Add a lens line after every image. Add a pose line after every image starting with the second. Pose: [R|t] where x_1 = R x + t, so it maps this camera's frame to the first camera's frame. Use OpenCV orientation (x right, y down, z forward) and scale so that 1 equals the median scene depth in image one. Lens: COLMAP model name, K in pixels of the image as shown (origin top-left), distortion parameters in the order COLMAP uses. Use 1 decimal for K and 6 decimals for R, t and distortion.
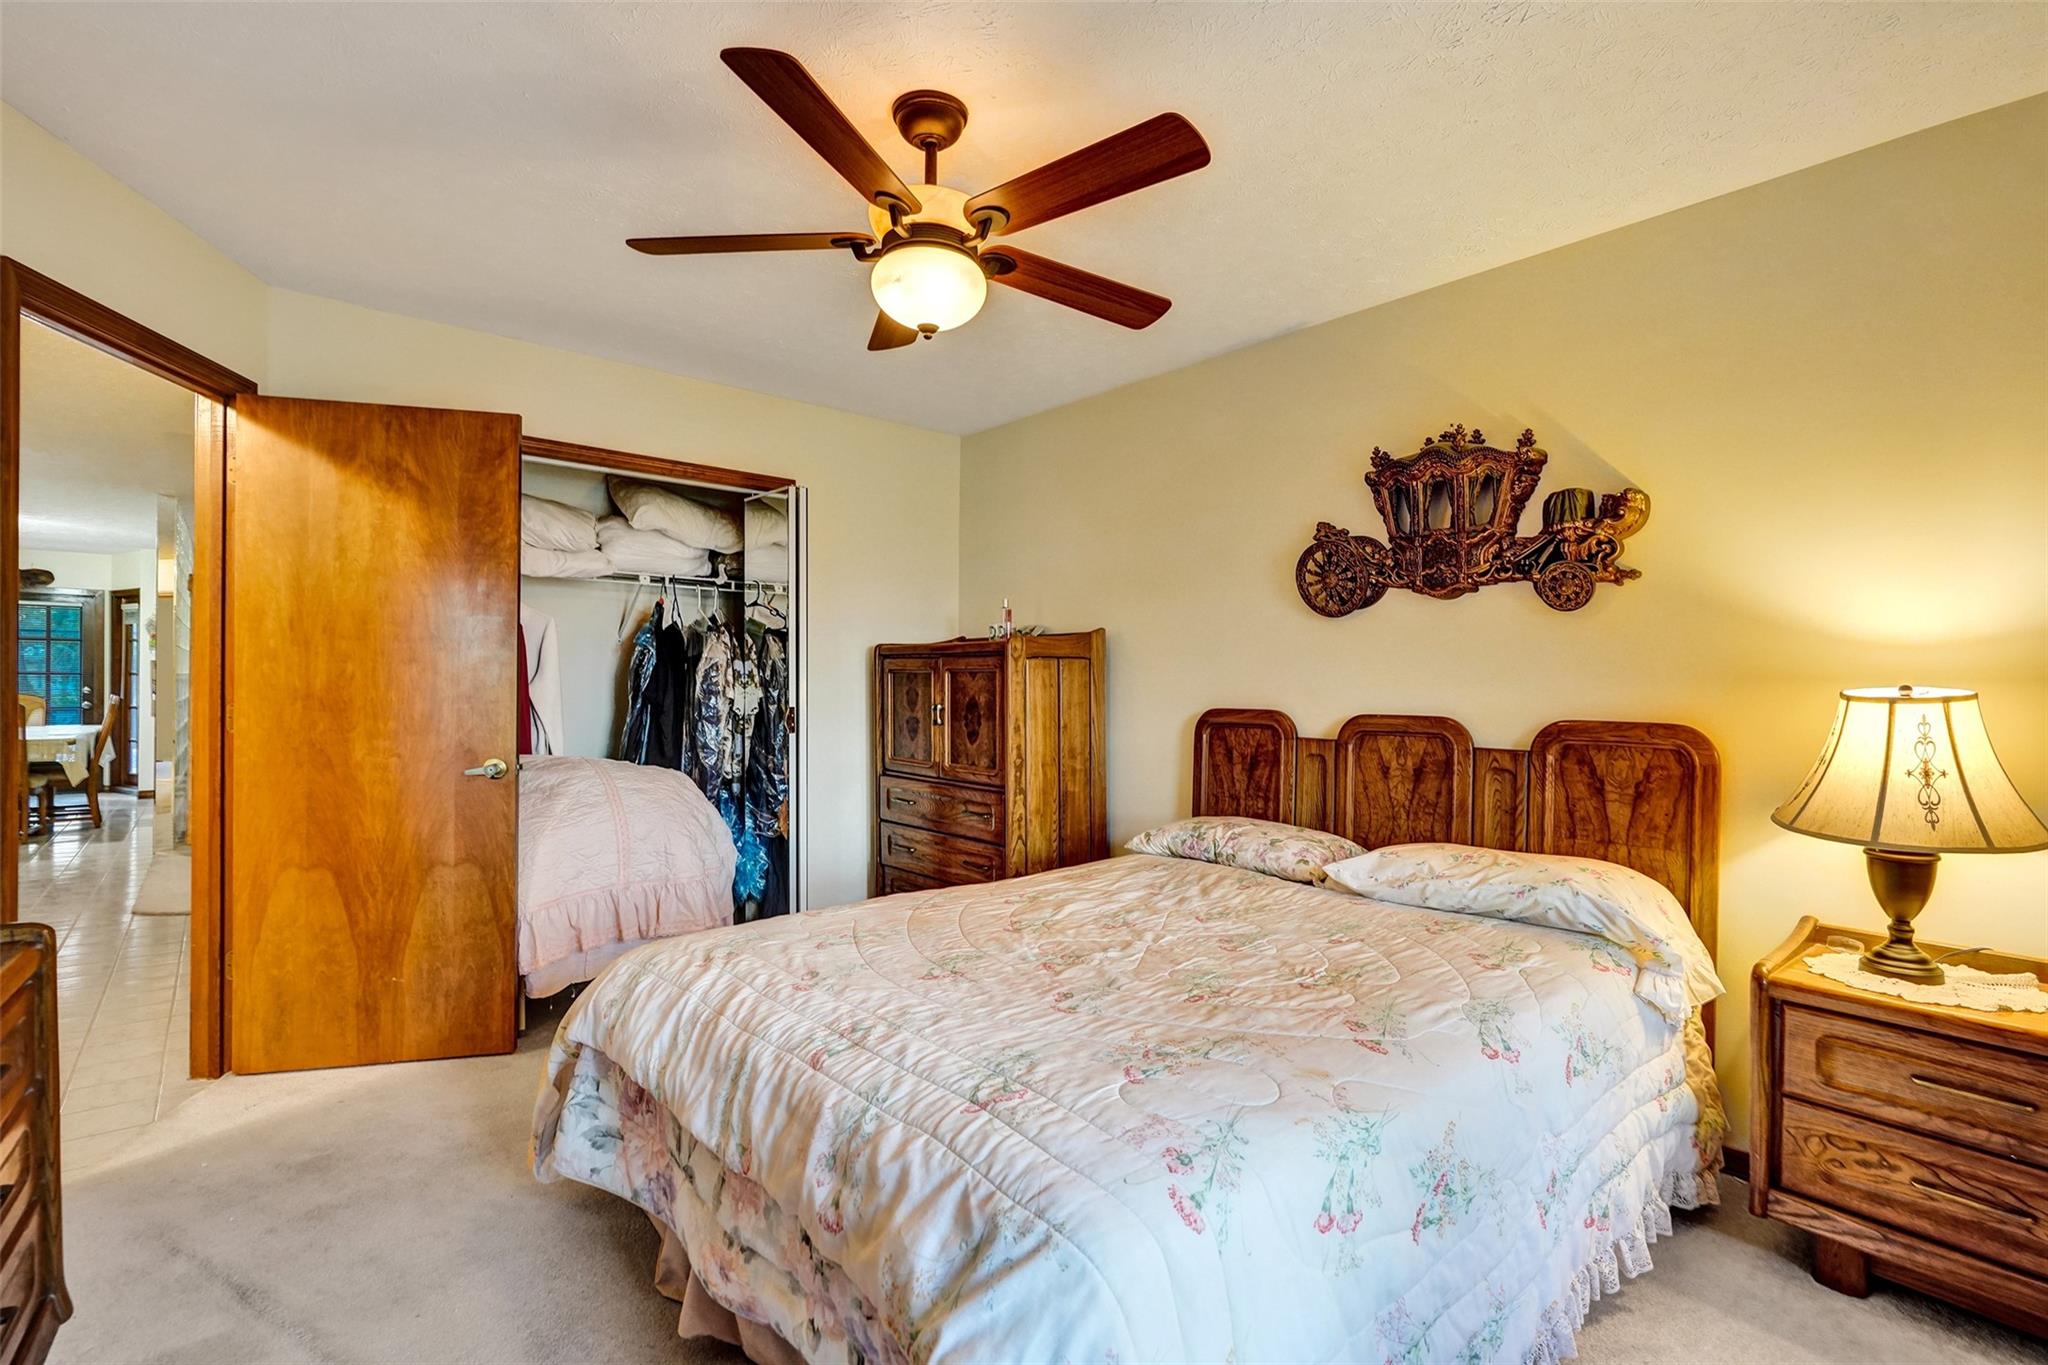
lens RADIAL K [[969.5, 0, 1004.4], [0, 969.5, 699.5], [0, 0, 1]] dist [-0.037779, 0.007879]
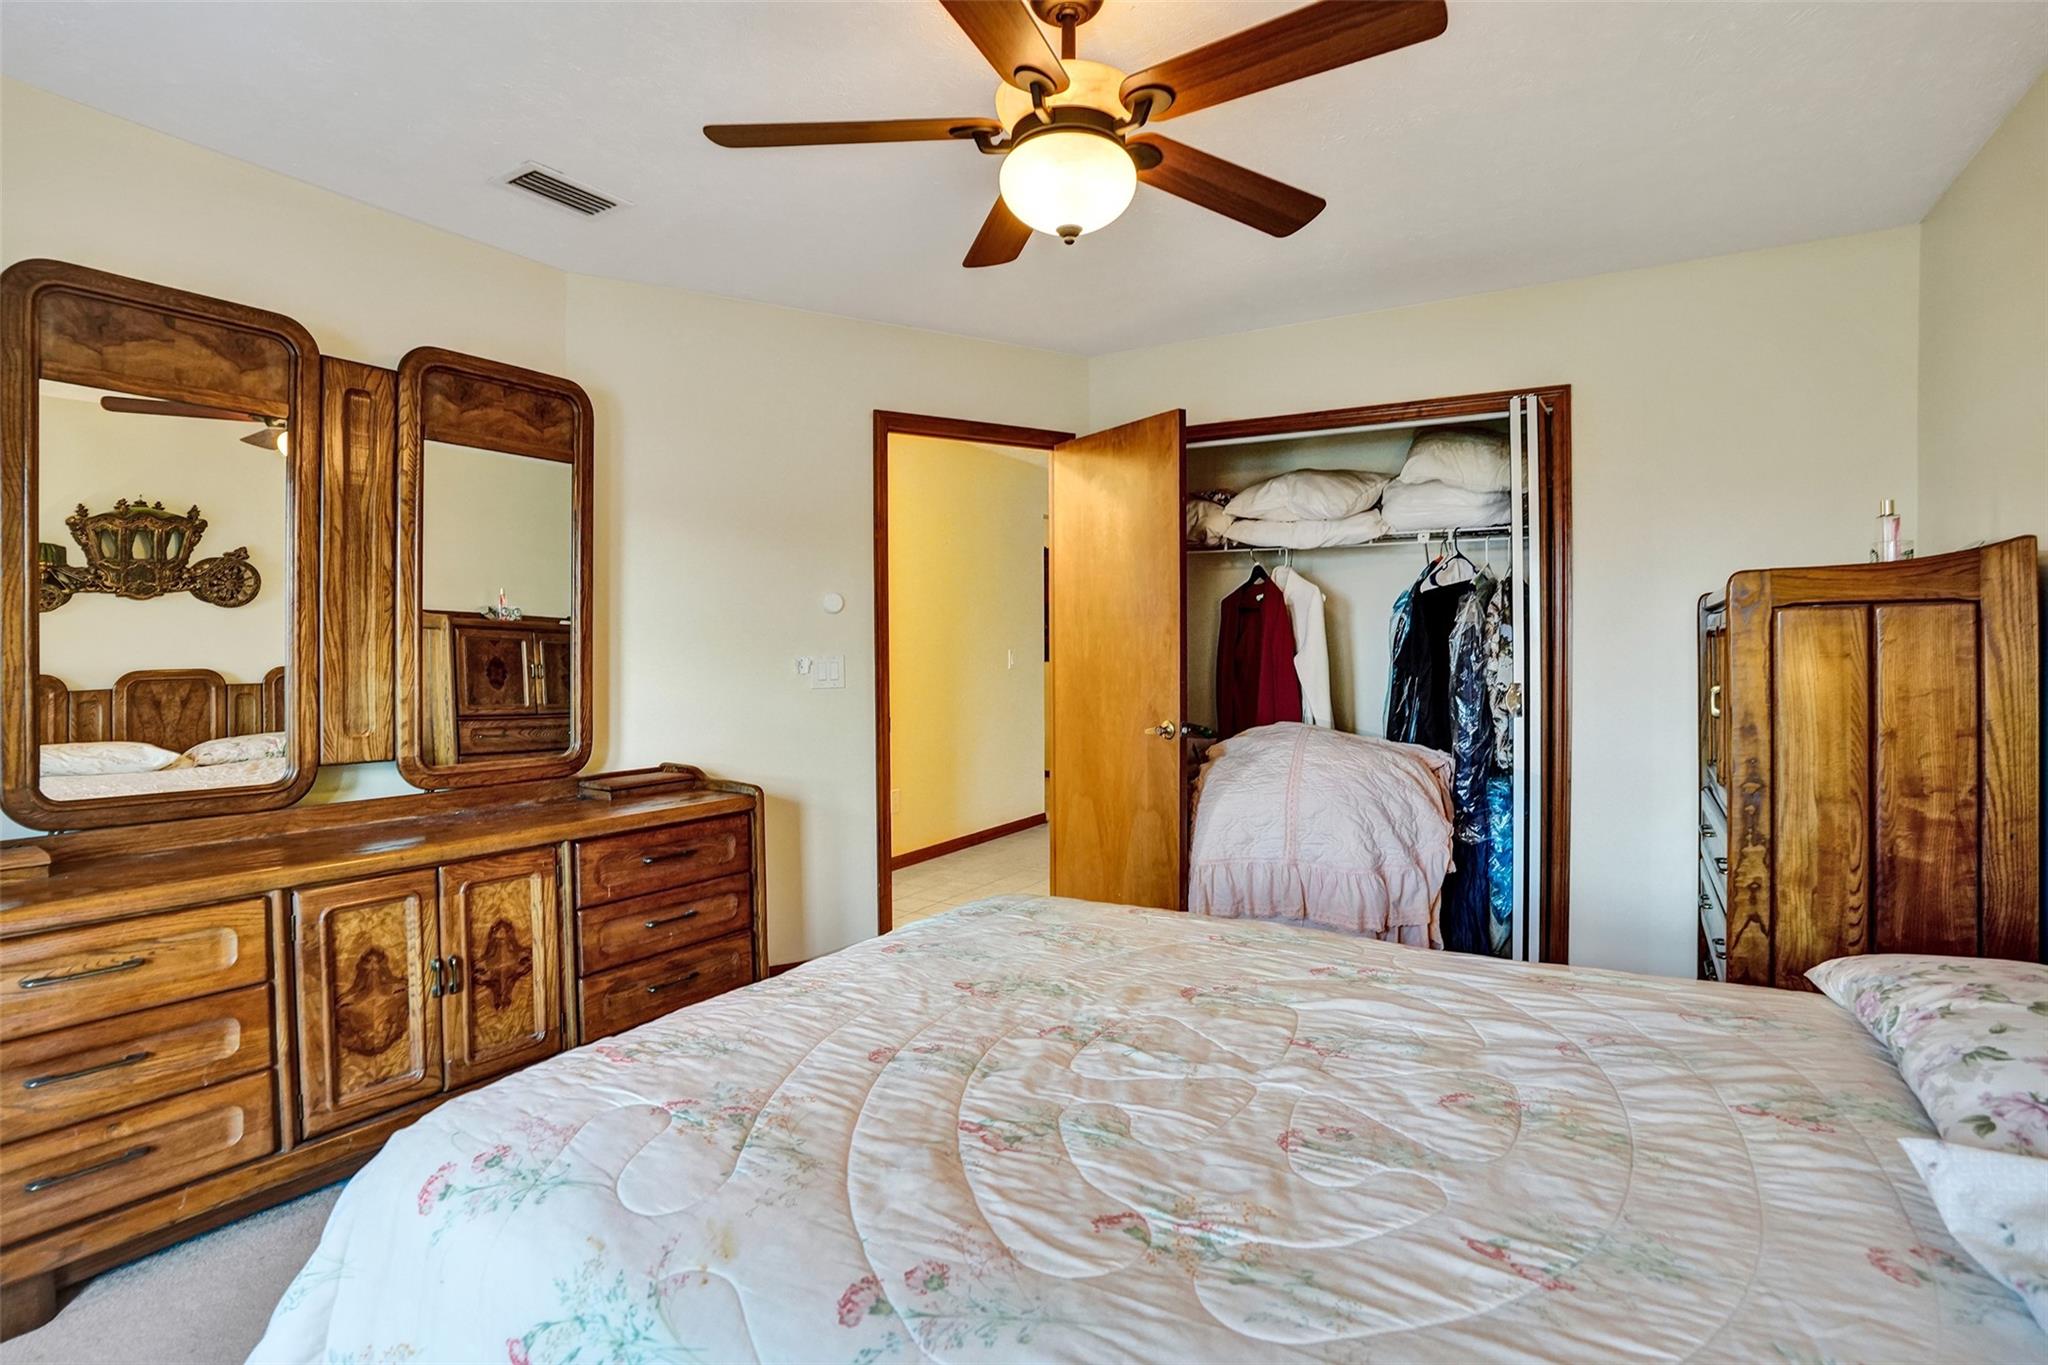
lens RADIAL K [[969.5, 0, 1011.0], [0, 969.5, 677.7], [0, 0, 1]] dist [-0.037779, 0.007879]
pose [[0.305262, 0.021826, -0.952018, 0.580613], [-0.005089, 0.999760, 0.021288, -0.016070], [0.952255, -0.001654, 0.305300, 0.558450]]
